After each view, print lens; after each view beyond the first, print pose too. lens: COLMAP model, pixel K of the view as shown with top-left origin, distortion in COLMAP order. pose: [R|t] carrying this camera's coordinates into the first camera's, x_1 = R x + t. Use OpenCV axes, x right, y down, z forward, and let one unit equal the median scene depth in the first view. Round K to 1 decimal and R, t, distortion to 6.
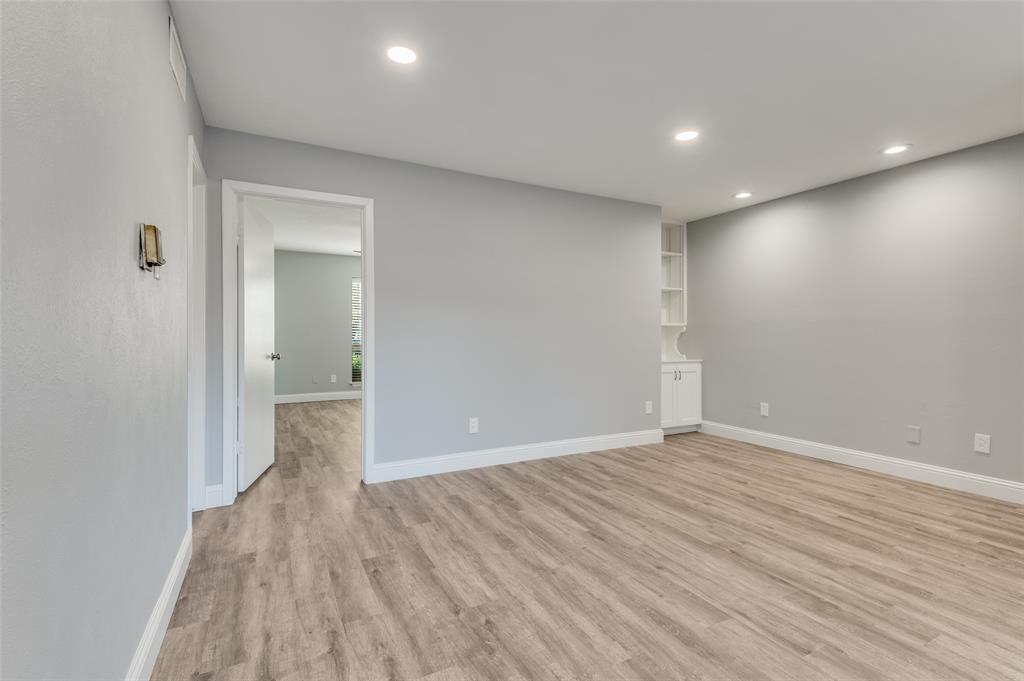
lens RADIAL K [[463.9, 0, 515.2], [0, 463.9, 330.3], [0, 0, 1]] dist [0.034749, -0.022504]
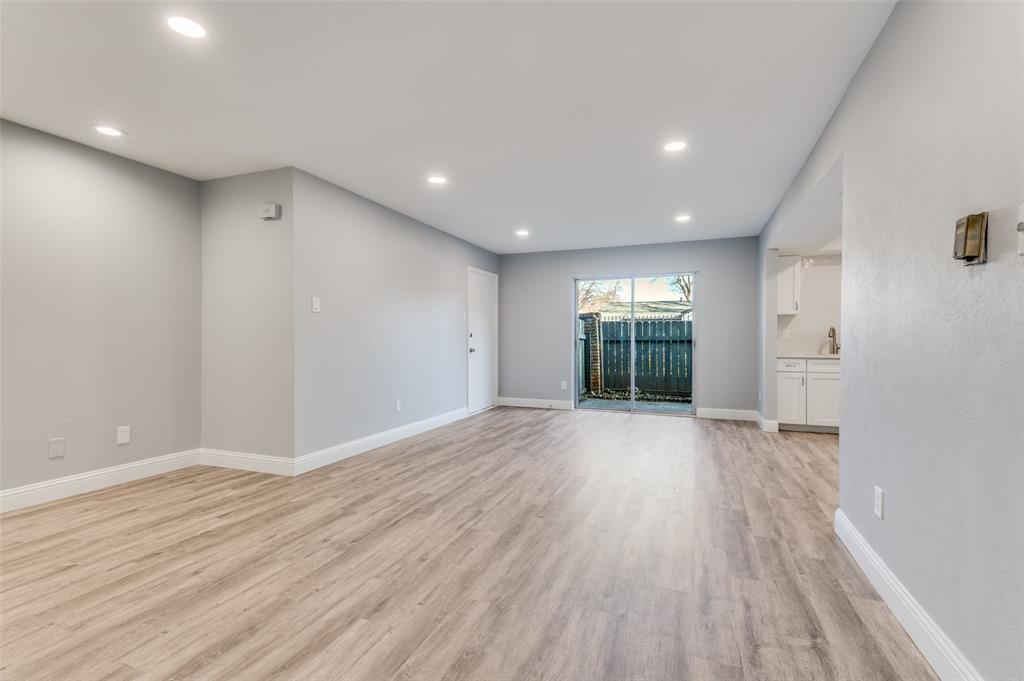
lens RADIAL K [[463.9, 0, 515.2], [0, 463.9, 330.3], [0, 0, 1]] dist [0.034749, -0.022504]
pose [[-0.652939, 0.008450, 0.757363, -0.533808], [-0.012919, 0.999668, -0.022292, 0.018822], [-0.757300, -0.024340, -0.652613, 1.341835]]
